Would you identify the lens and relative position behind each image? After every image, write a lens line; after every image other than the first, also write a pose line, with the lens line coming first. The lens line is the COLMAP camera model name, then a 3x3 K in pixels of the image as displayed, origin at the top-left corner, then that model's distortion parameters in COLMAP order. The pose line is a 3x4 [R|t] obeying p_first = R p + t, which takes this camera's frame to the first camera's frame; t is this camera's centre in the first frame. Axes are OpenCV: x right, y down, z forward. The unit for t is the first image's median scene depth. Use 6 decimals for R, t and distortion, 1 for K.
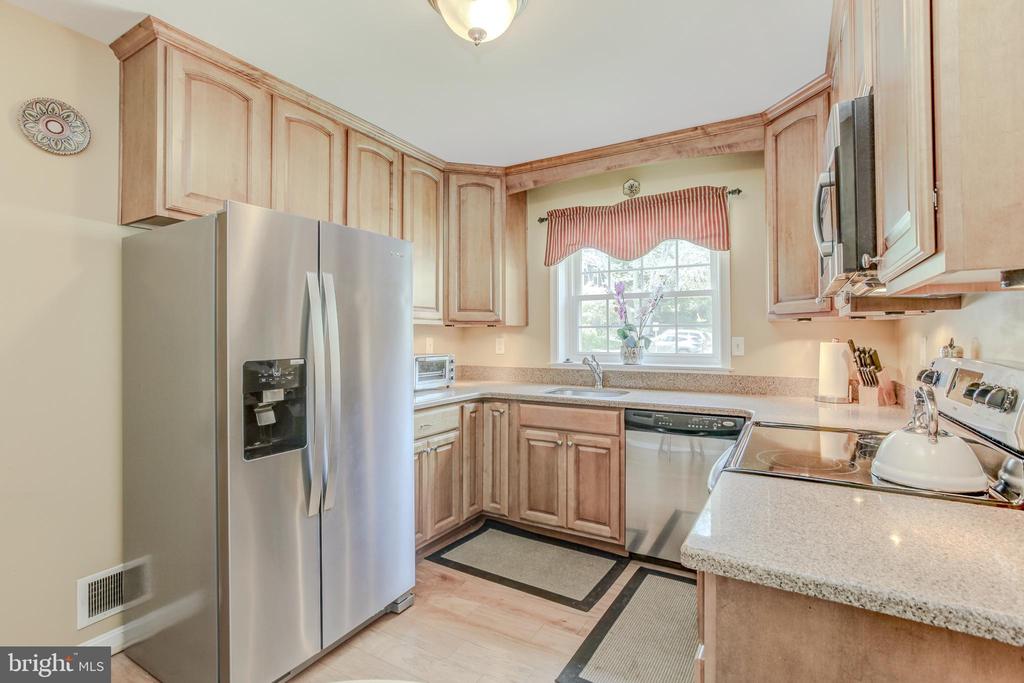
lens RADIAL K [[472.6, 0, 526.4], [0, 472.6, 331.8], [0, 0, 1]] dist [-0.021637, 0.011214]
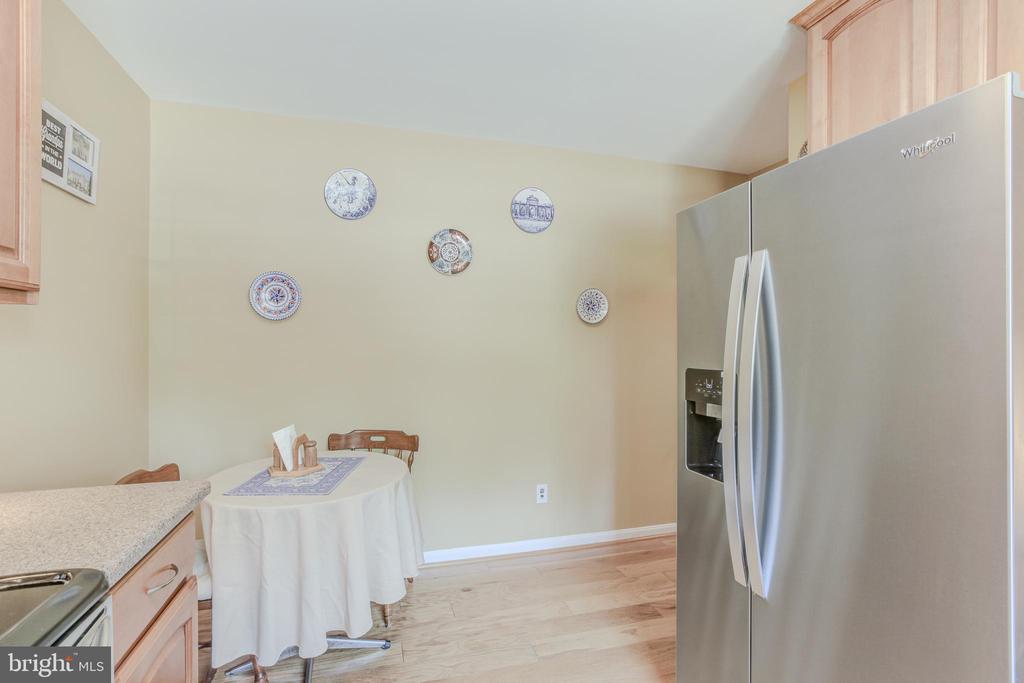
lens RADIAL K [[472.6, 0, 510.8], [0, 472.6, 341.5], [0, 0, 1]] dist [-0.021637, 0.011214]
pose [[-0.685047, 0.006078, -0.728474, 0.376841], [0.010500, 0.999944, -0.001531, 0.003456], [0.728423, -0.008698, -0.685072, 1.368993]]
